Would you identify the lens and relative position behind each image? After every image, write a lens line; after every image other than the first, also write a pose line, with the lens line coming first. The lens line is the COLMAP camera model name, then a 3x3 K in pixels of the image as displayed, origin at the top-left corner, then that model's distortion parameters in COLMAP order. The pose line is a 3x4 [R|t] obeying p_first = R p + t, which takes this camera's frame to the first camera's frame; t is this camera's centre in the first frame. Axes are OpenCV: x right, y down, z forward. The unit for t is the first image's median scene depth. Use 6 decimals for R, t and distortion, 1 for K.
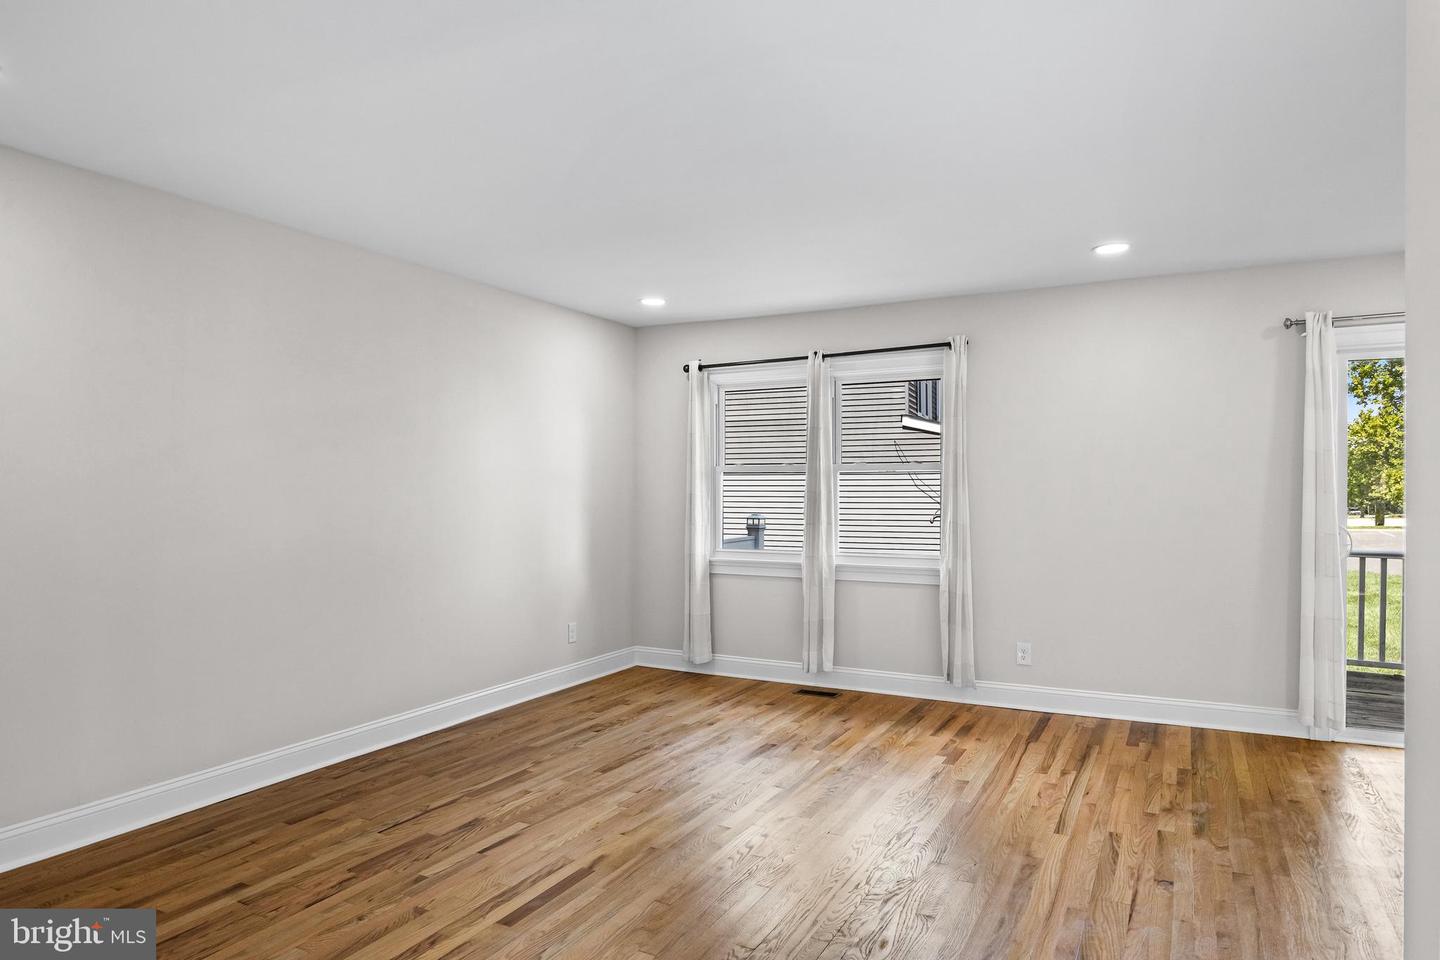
lens RADIAL K [[913.3, 0, 716.8], [0, 913.3, 483.3], [0, 0, 1]] dist [0.002747, 0.000732]
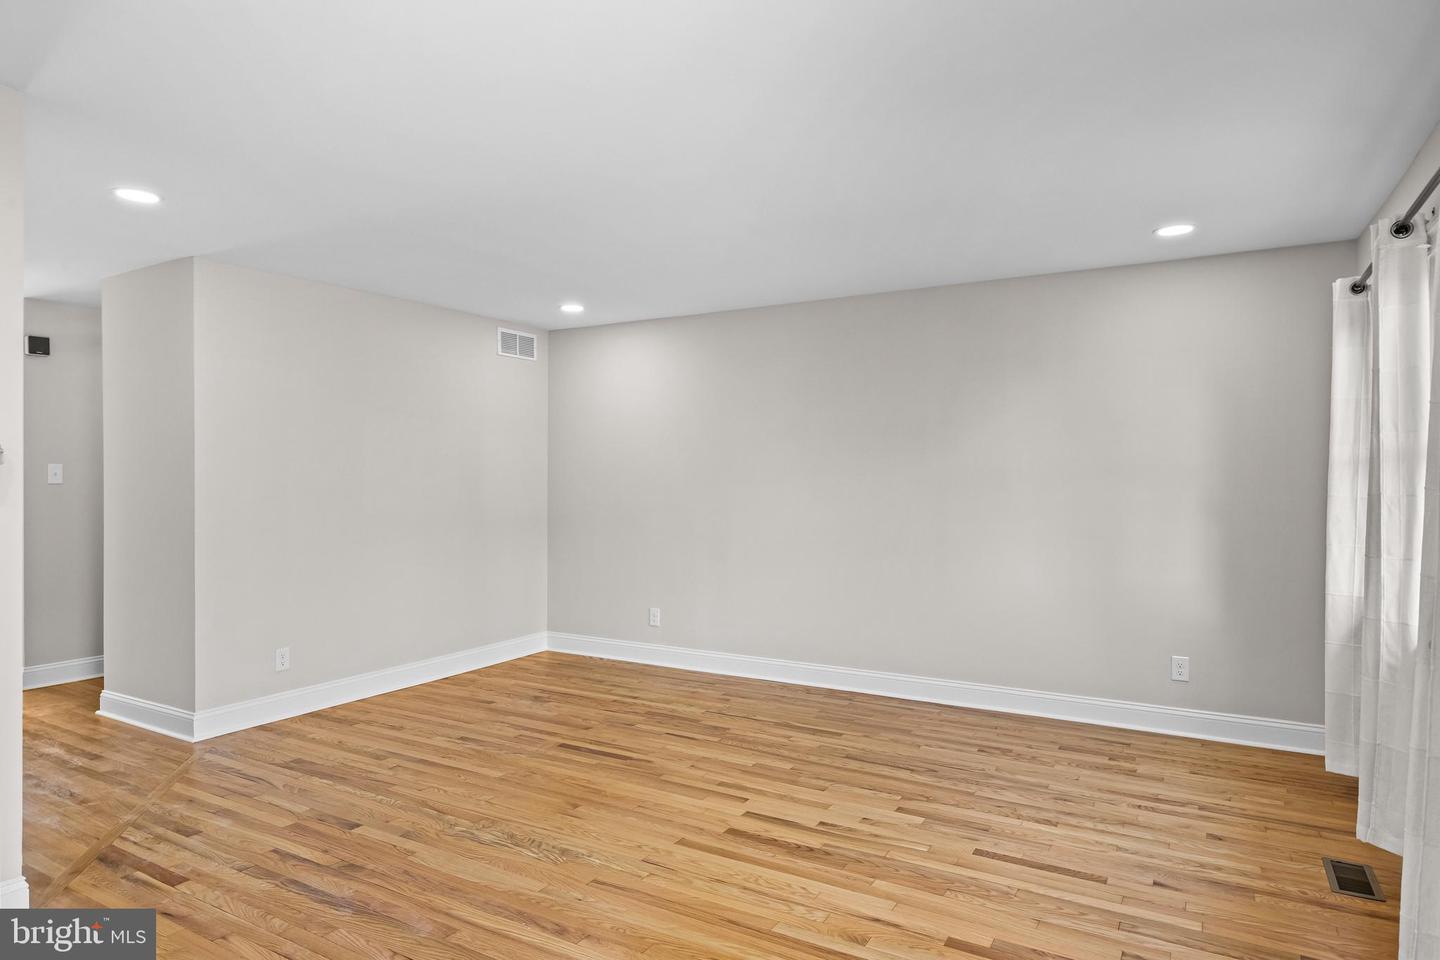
lens RADIAL K [[832.6, 0, 717.0], [0, 832.6, 482.8], [0, 0, 1]] dist [0.006487, 0.001417]
pose [[-0.059907, -0.001430, -0.998203, 0.867555], [0.003179, 0.999994, -0.001623, -0.000738], [0.998199, -0.003271, -0.059902, 0.927176]]
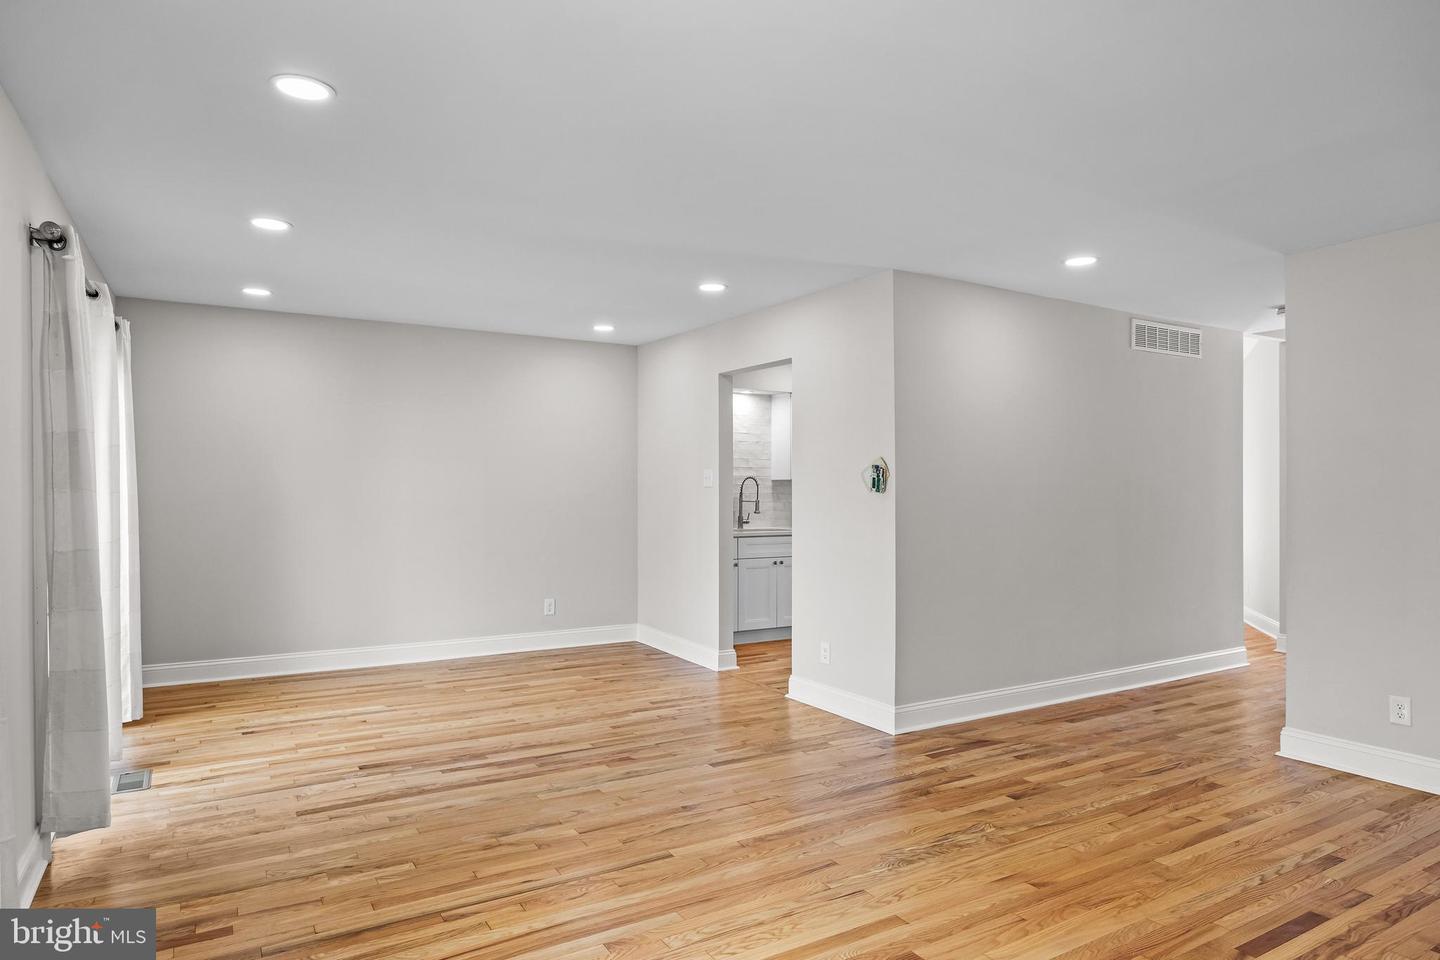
lens RADIAL K [[832.6, 0, 707.5], [0, 832.6, 490.4], [0, 0, 1]] dist [0.006487, 0.001417]
pose [[-0.847582, -0.000106, 0.530665, -0.099164], [-0.006300, 0.999932, -0.009863, 0.010865], [-0.530627, -0.011703, -0.847525, 1.456094]]
